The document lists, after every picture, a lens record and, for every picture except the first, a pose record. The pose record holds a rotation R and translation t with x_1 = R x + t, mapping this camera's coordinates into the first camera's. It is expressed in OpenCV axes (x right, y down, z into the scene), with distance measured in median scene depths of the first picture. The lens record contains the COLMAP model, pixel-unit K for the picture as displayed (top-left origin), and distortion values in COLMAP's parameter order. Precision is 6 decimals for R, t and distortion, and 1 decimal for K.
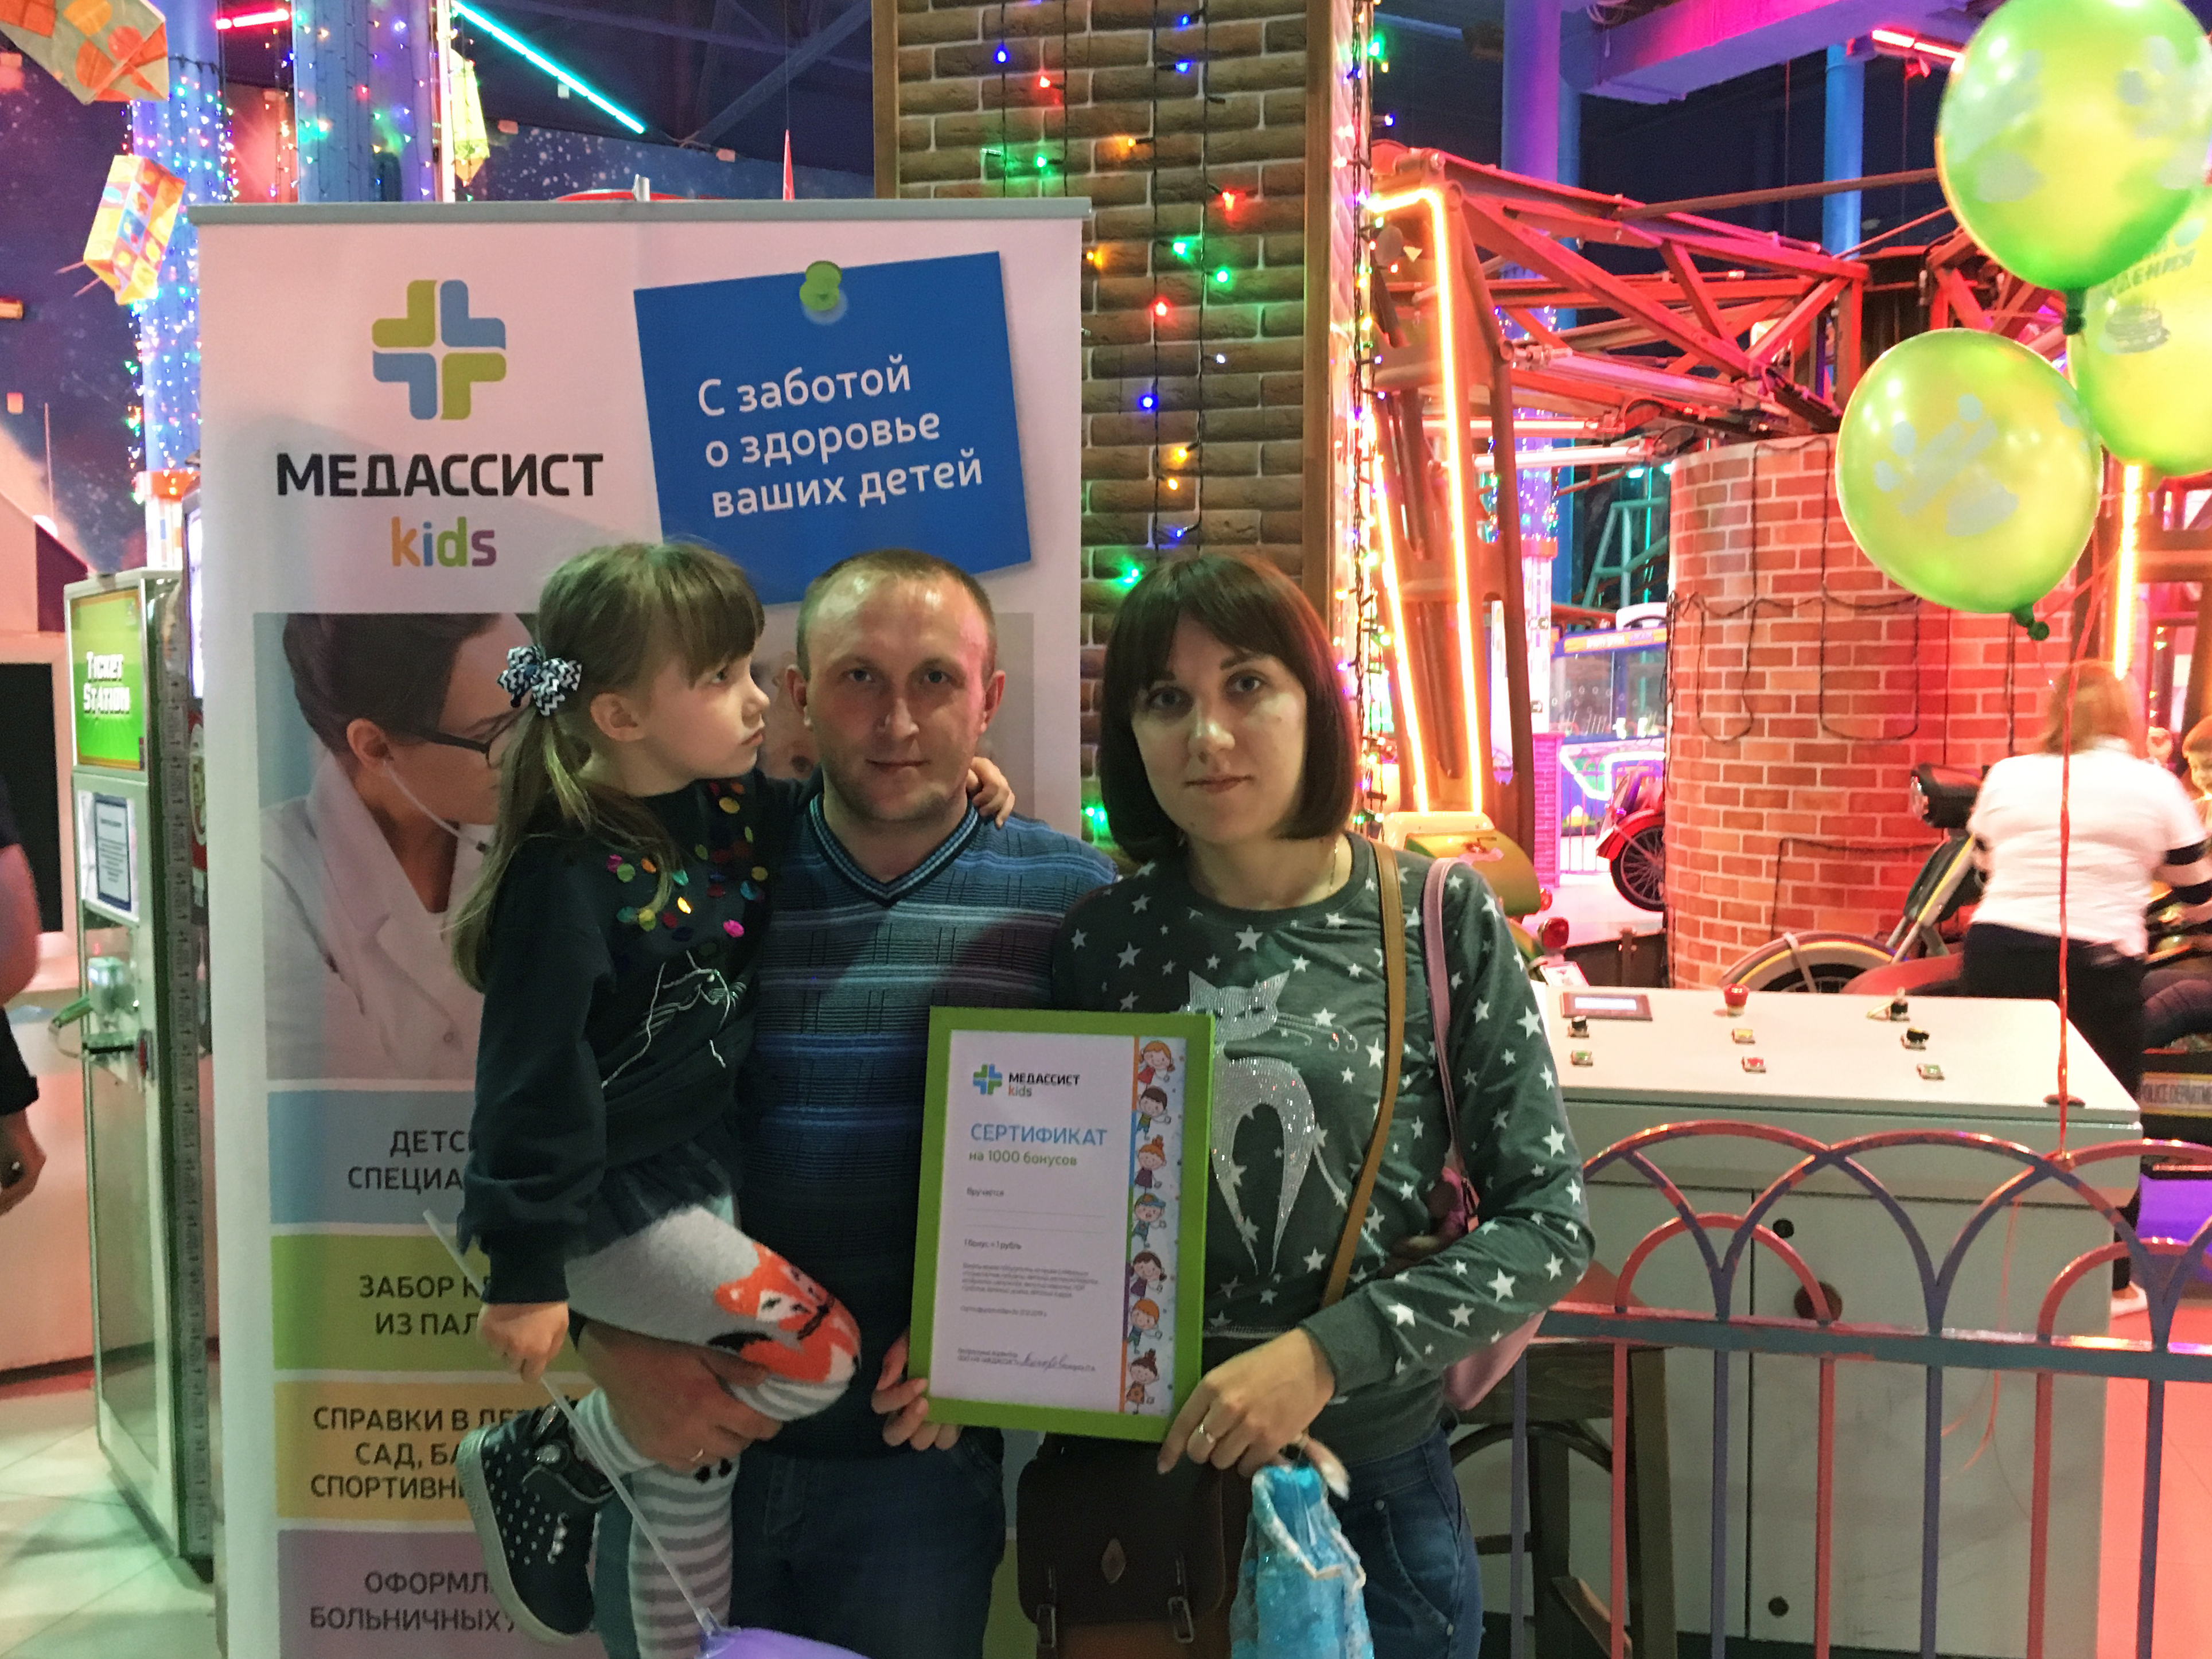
lens RADIAL K [[2159.3, 0, 1107.1], [0, 2159.3, 824.8], [0, 0, 1]] dist [0.079689, 0.000000]
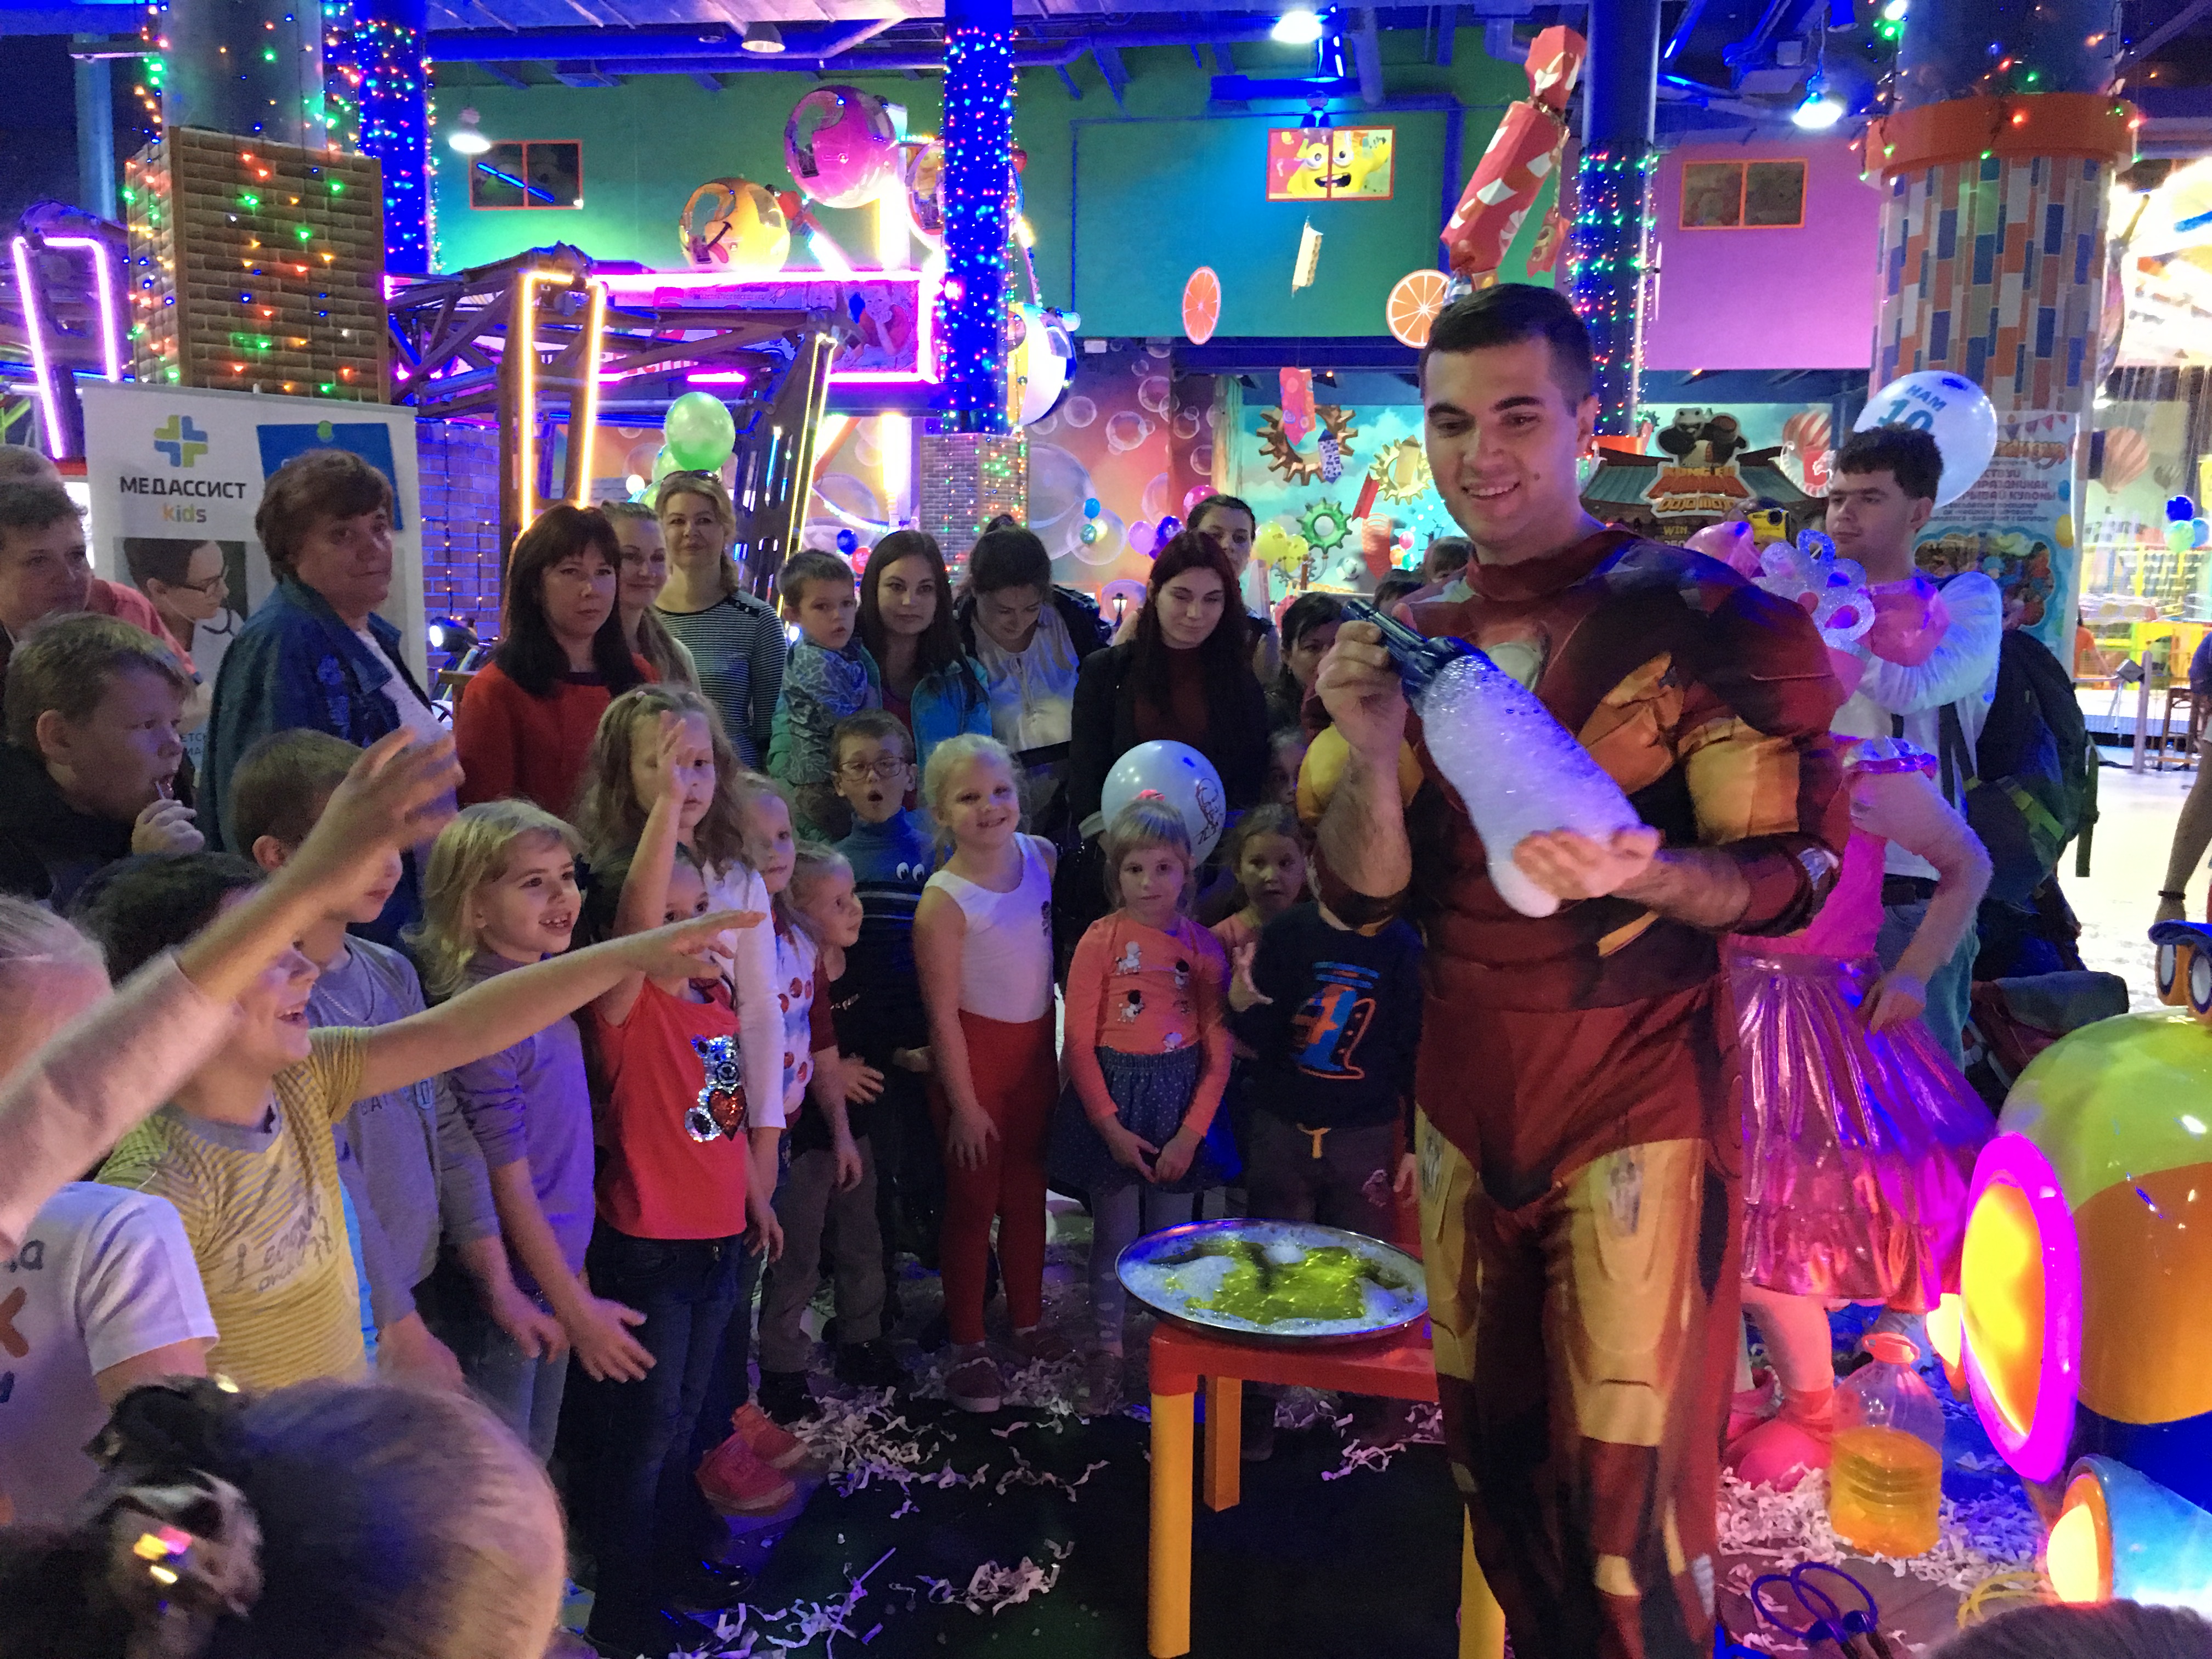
lens RADIAL K [[1906.0, 0, 1103.5], [0, 1906.0, 830.3], [0, 0, 1]] dist [0.063954, -0.023106]
pose [[0.671988, -0.077613, 0.736484, -1.001457], [0.026439, 0.996373, 0.080877, 0.073748], [-0.740090, -0.034876, 0.671603, -1.097658]]
